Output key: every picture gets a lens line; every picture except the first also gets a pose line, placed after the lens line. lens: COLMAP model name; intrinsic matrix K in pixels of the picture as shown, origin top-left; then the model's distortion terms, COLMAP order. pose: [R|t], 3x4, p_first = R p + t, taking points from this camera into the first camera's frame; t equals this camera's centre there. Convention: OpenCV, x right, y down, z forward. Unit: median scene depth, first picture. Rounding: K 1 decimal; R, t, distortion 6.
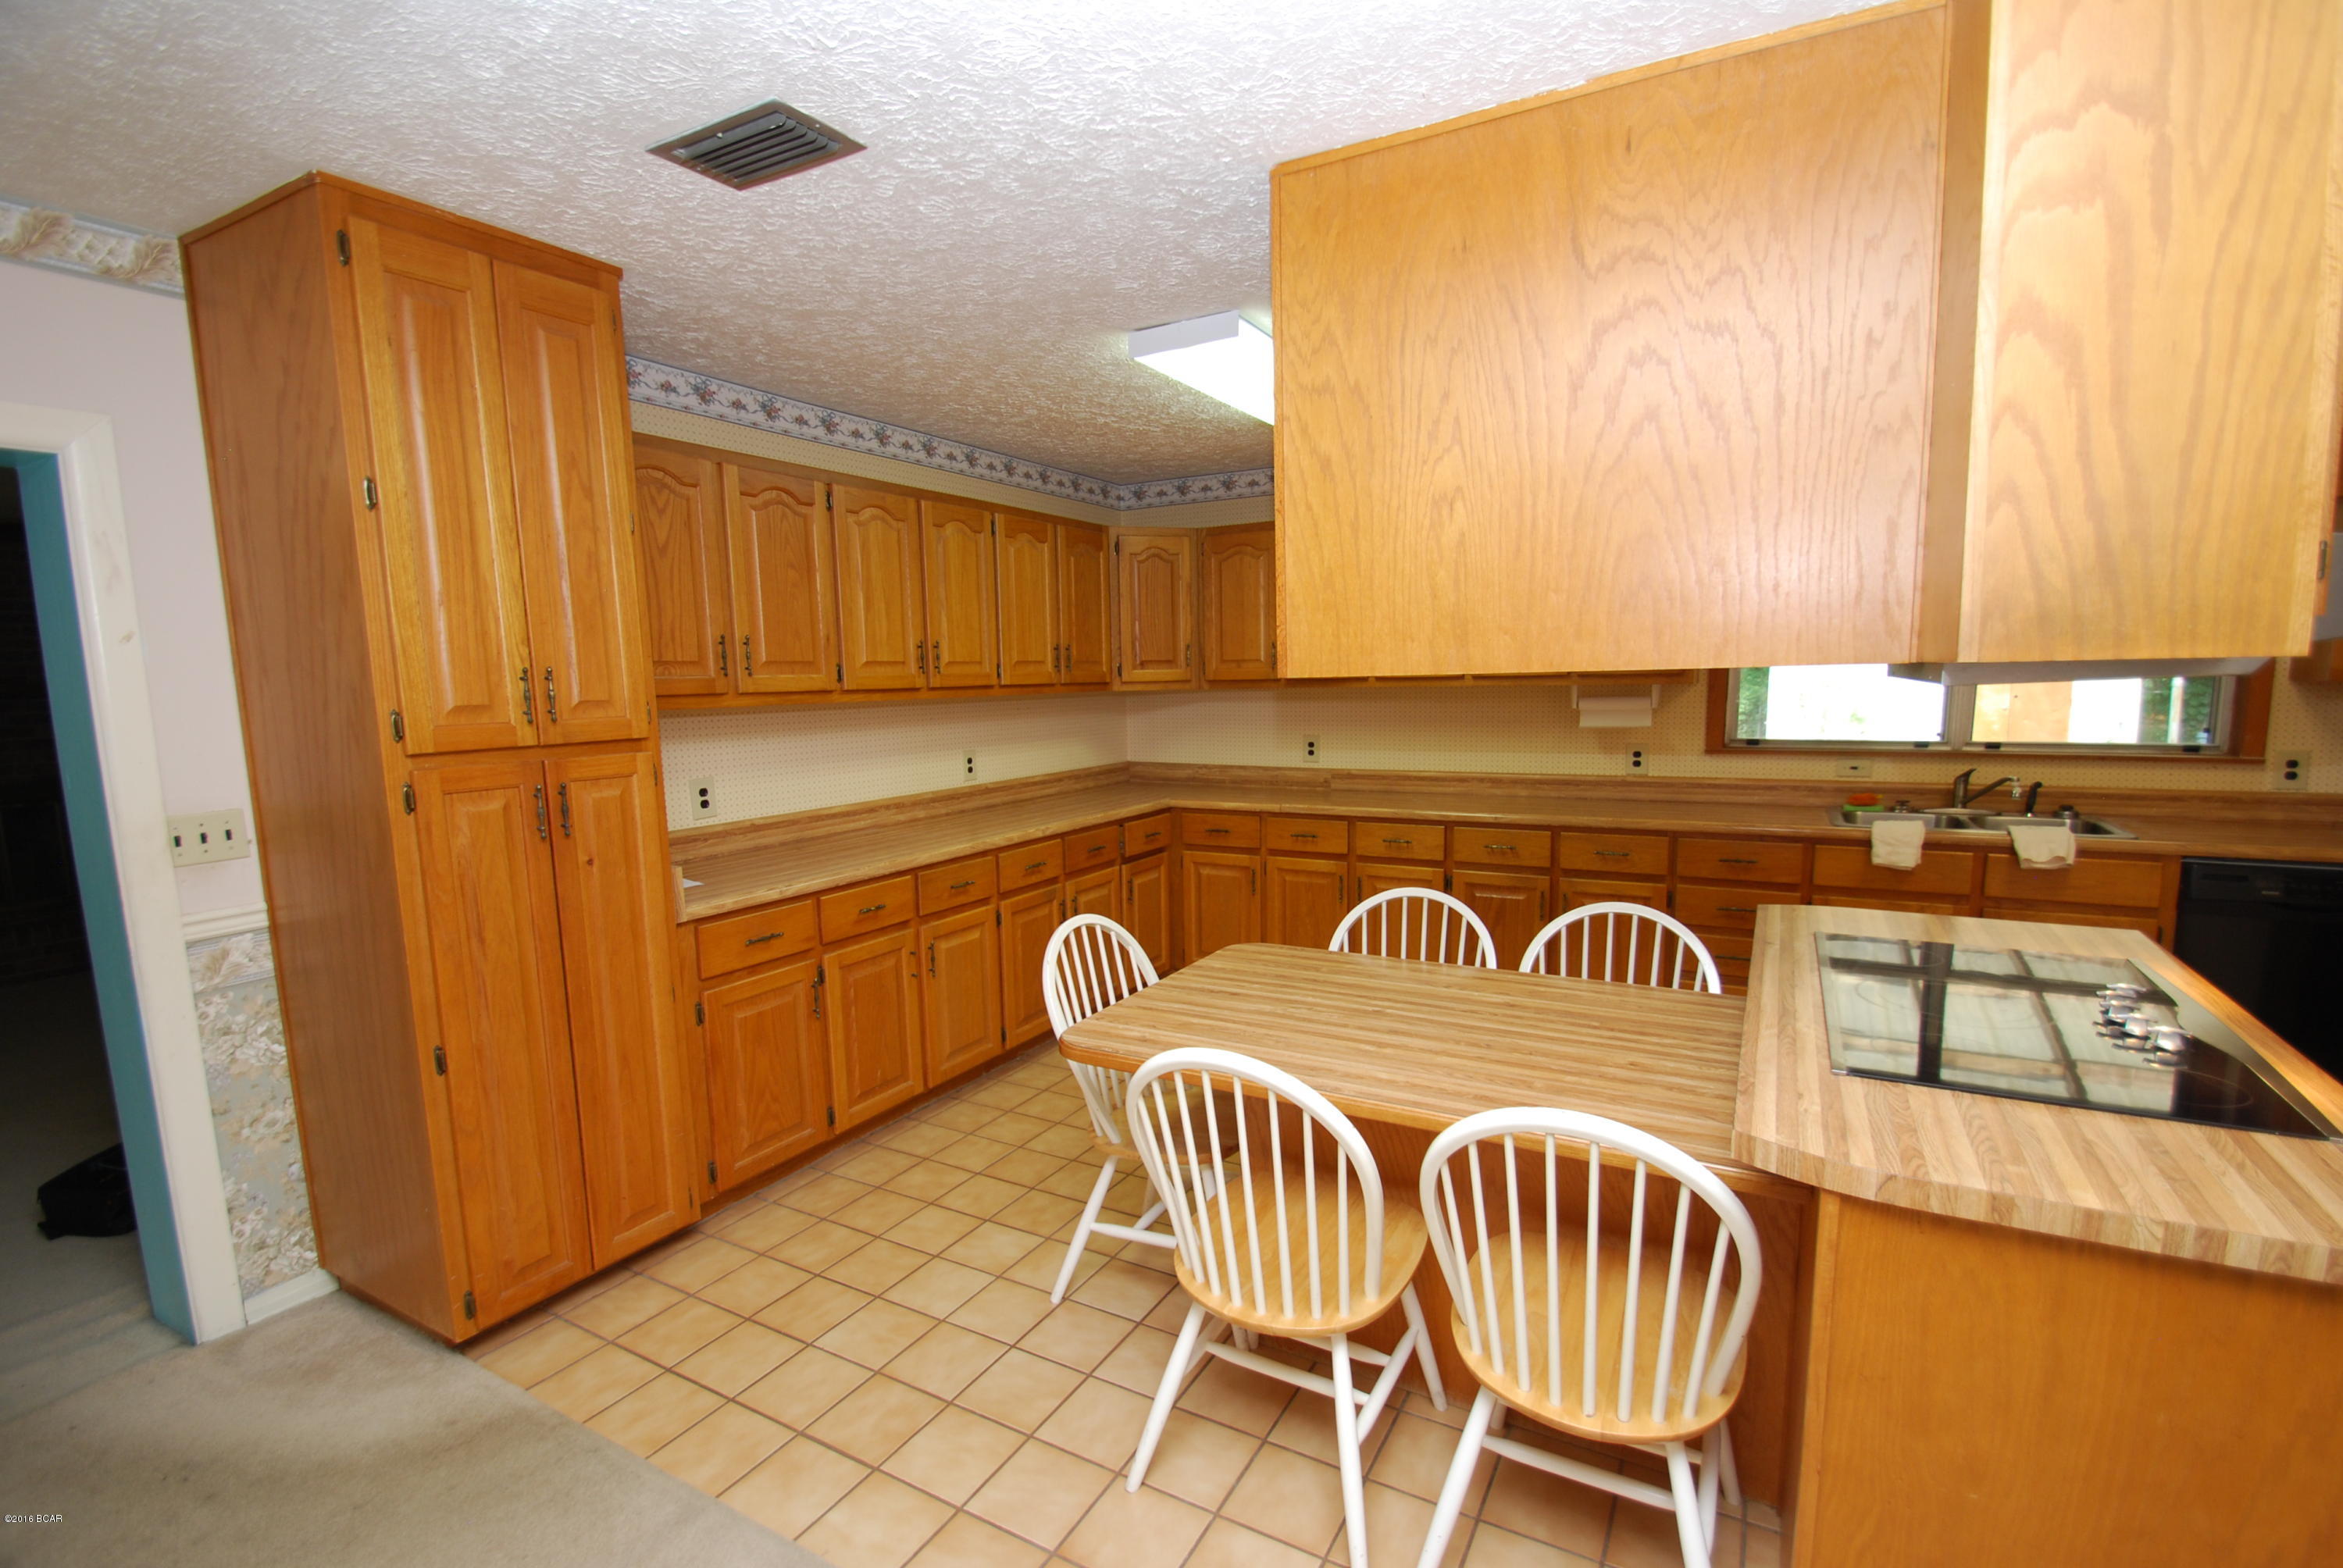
lens RADIAL K [[1056.3, 0, 1184.1], [0, 1056.3, 824.7], [0, 0, 1]] dist [0.006597, -0.013626]
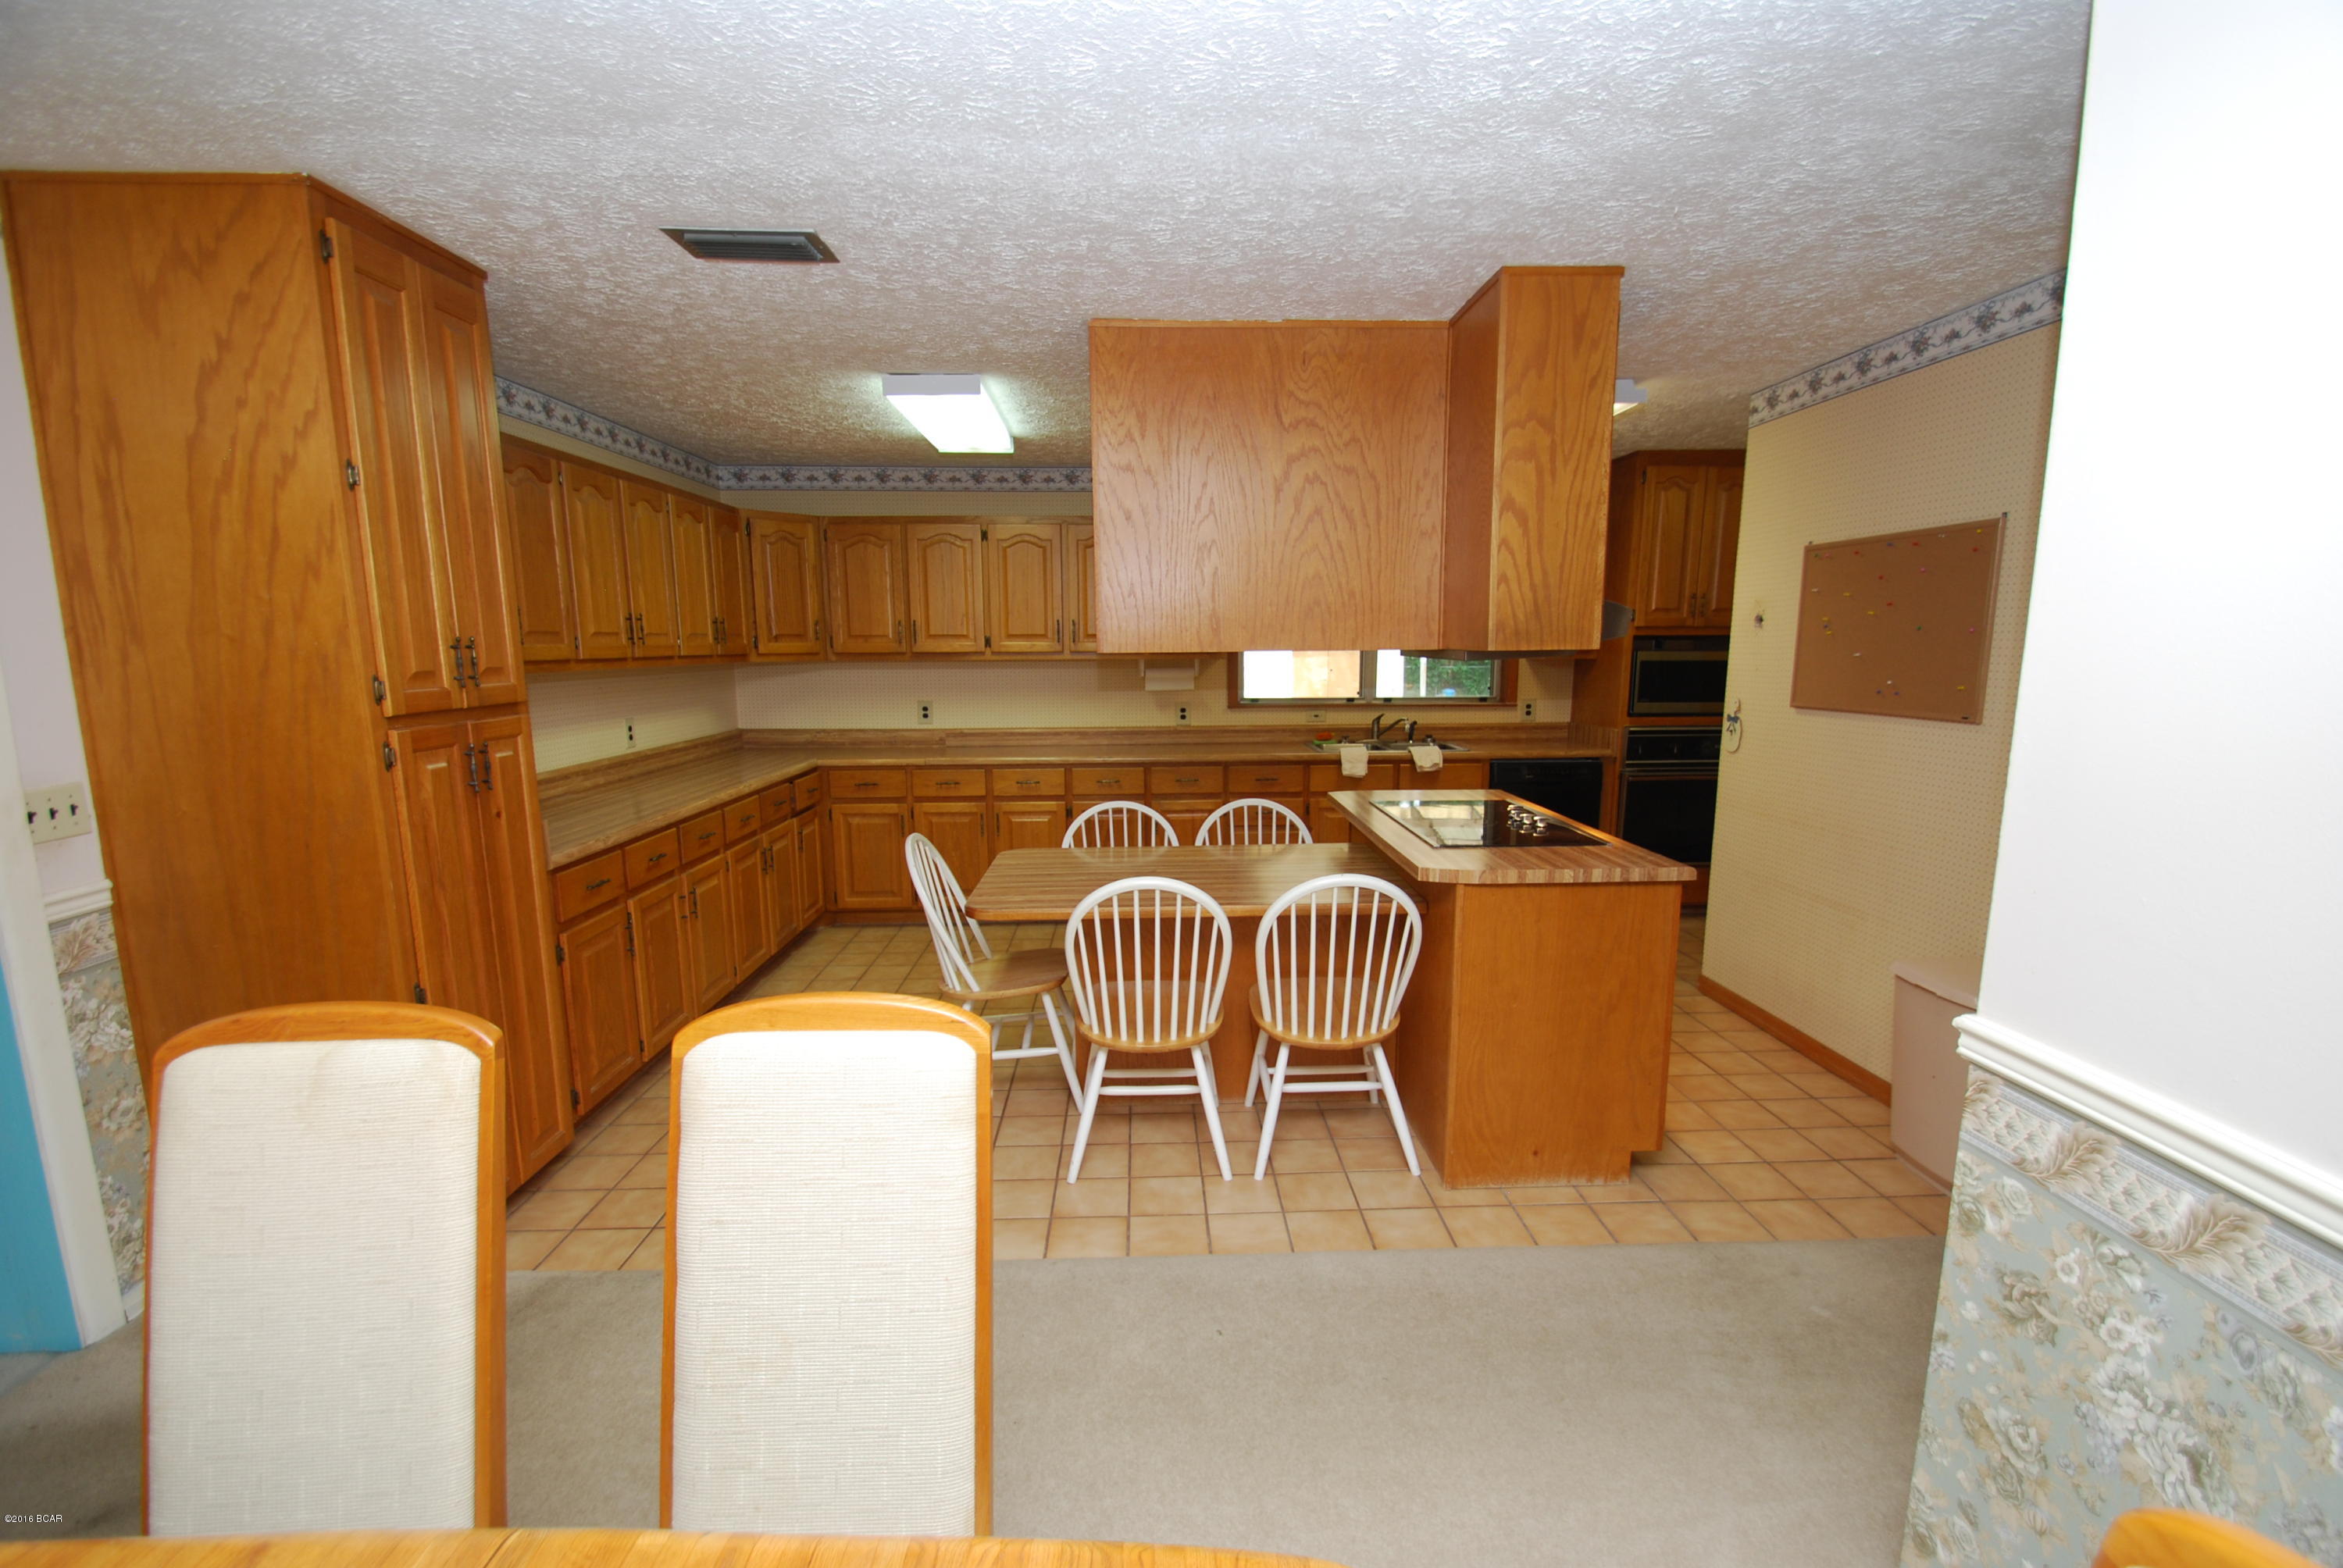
lens RADIAL K [[1056.3, 0, 1184.1], [0, 1056.3, 824.7], [0, 0, 1]] dist [0.006597, -0.013626]
pose [[0.851677, -0.074311, 0.518771, -0.507784], [0.061600, 0.997229, 0.041717, 0.042232], [-0.520434, -0.003573, 0.853895, -0.300463]]
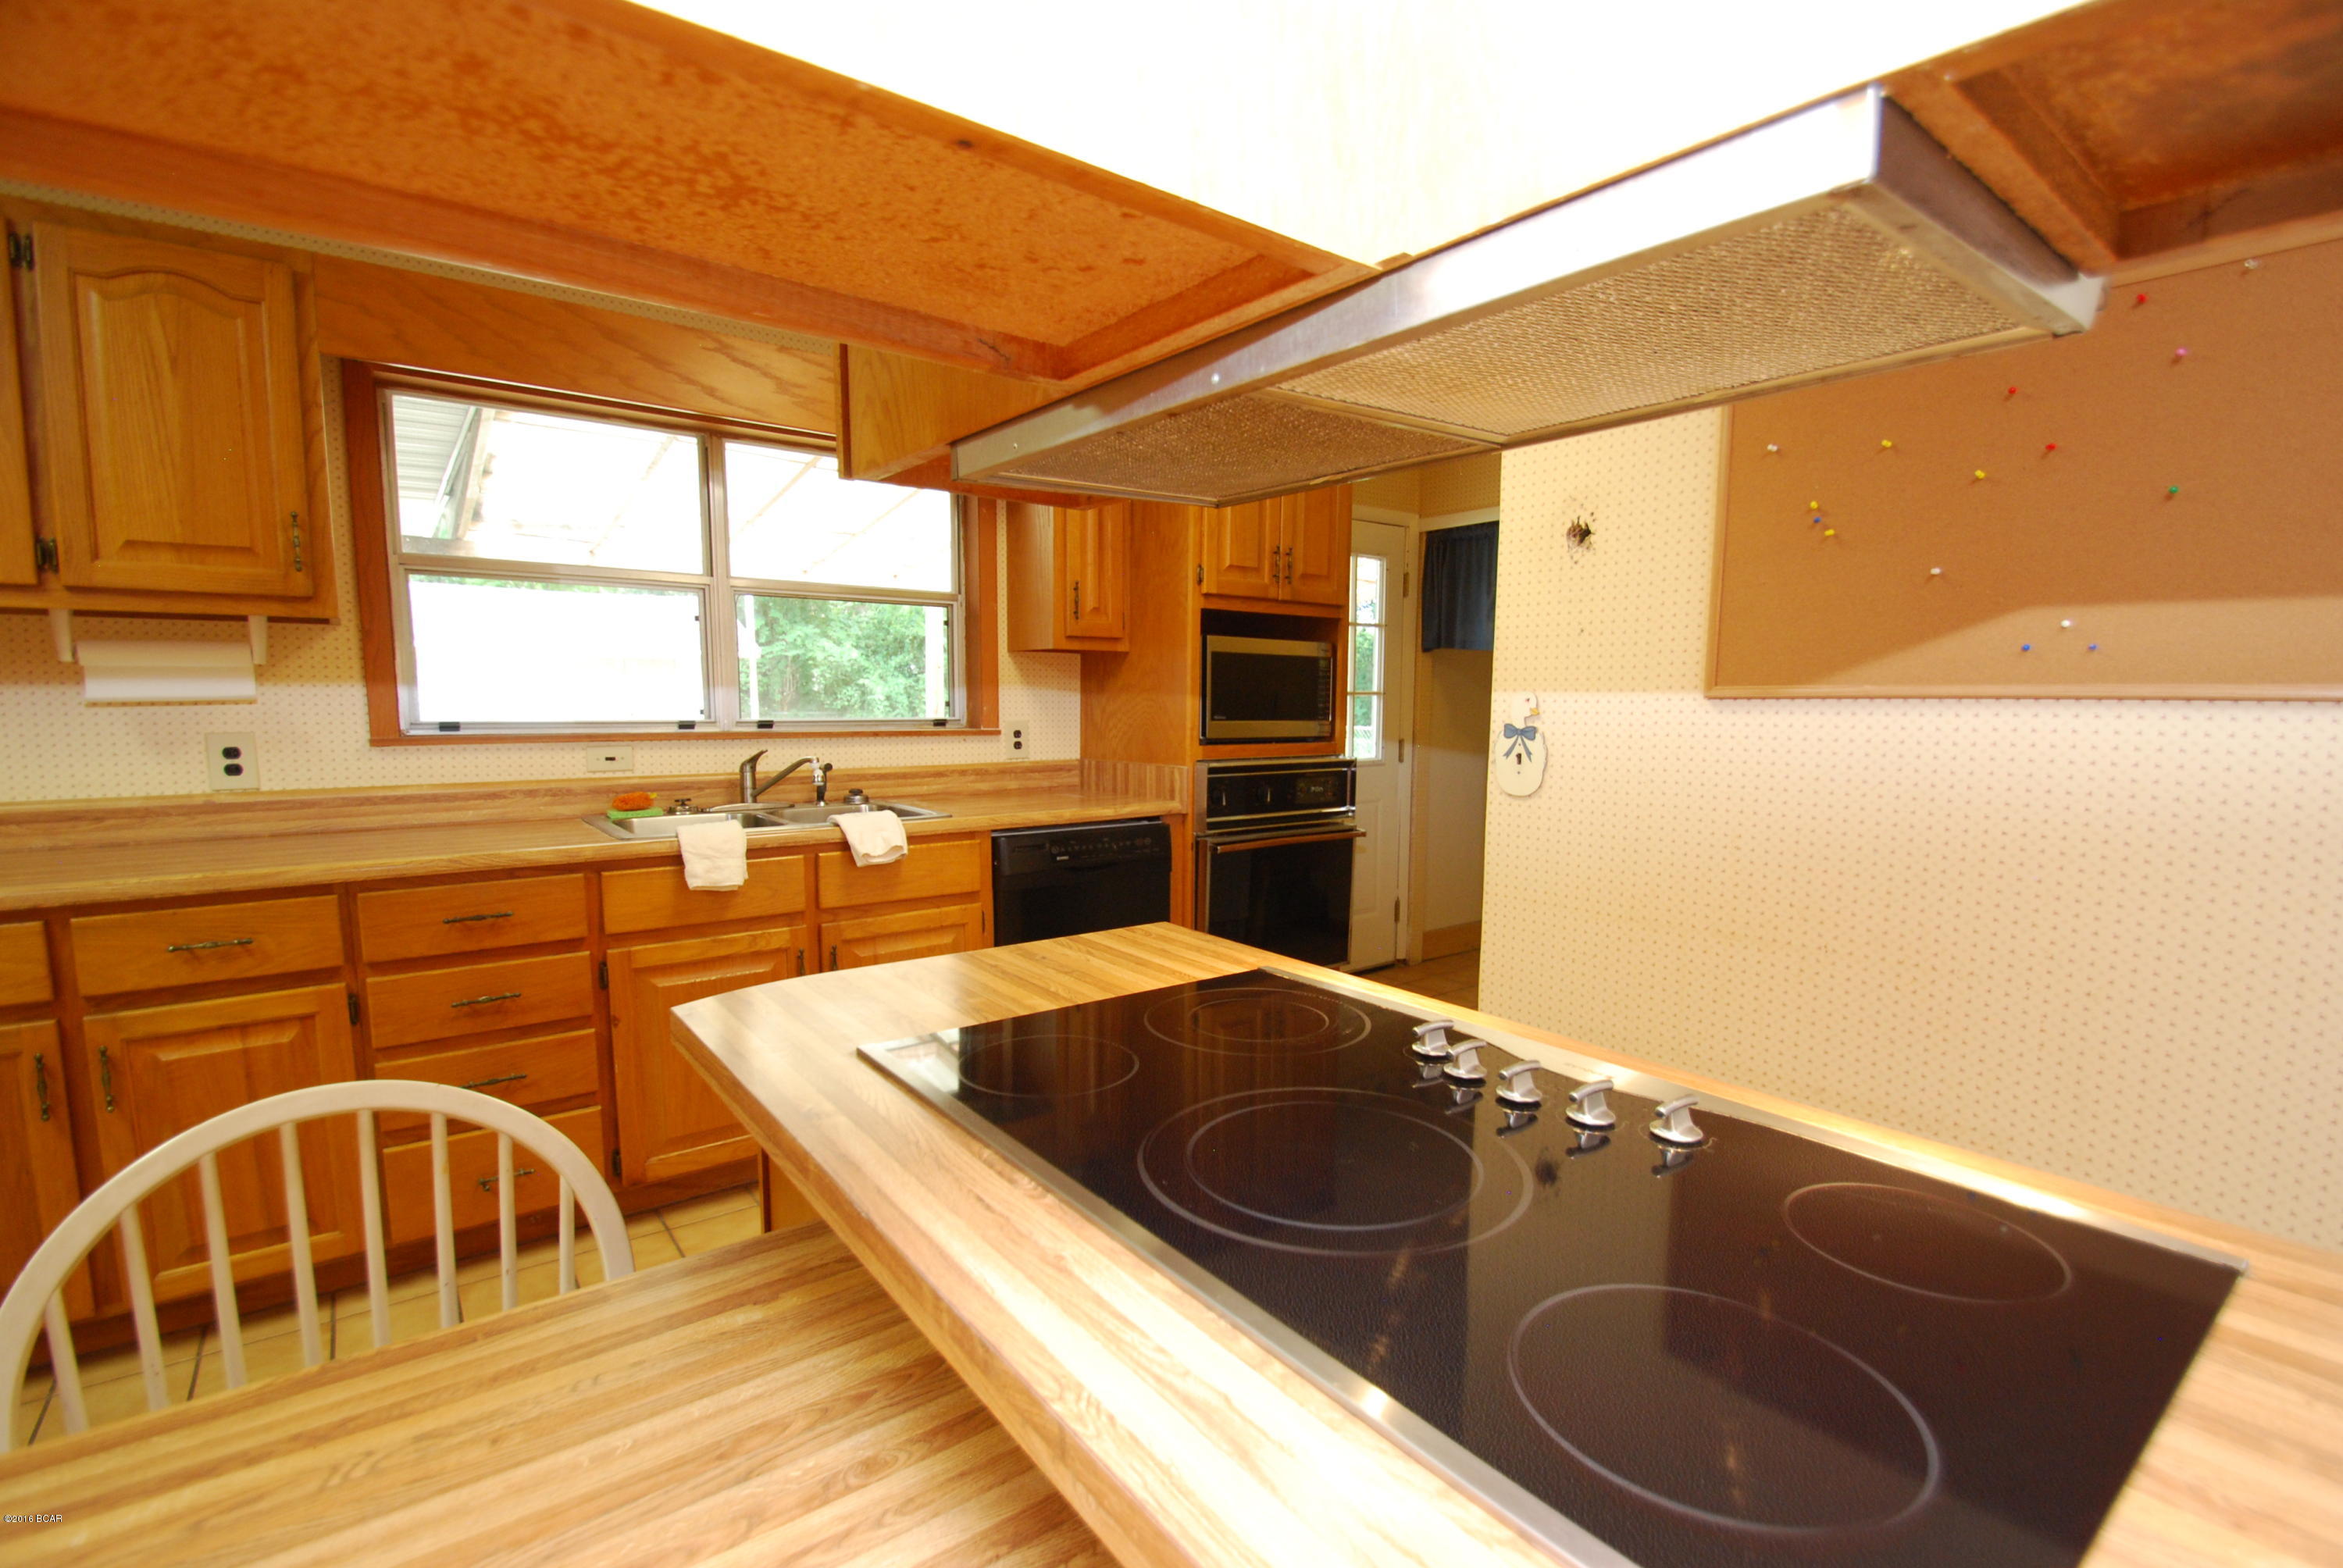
lens RADIAL K [[1056.3, 0, 1184.1], [0, 1056.3, 824.7], [0, 0, 1]] dist [0.006597, -0.013626]
pose [[0.392979, -0.089842, 0.915148, 0.215040], [0.114443, 0.992256, 0.048268, -0.000304], [-0.912398, 0.085764, 0.400217, 0.593362]]
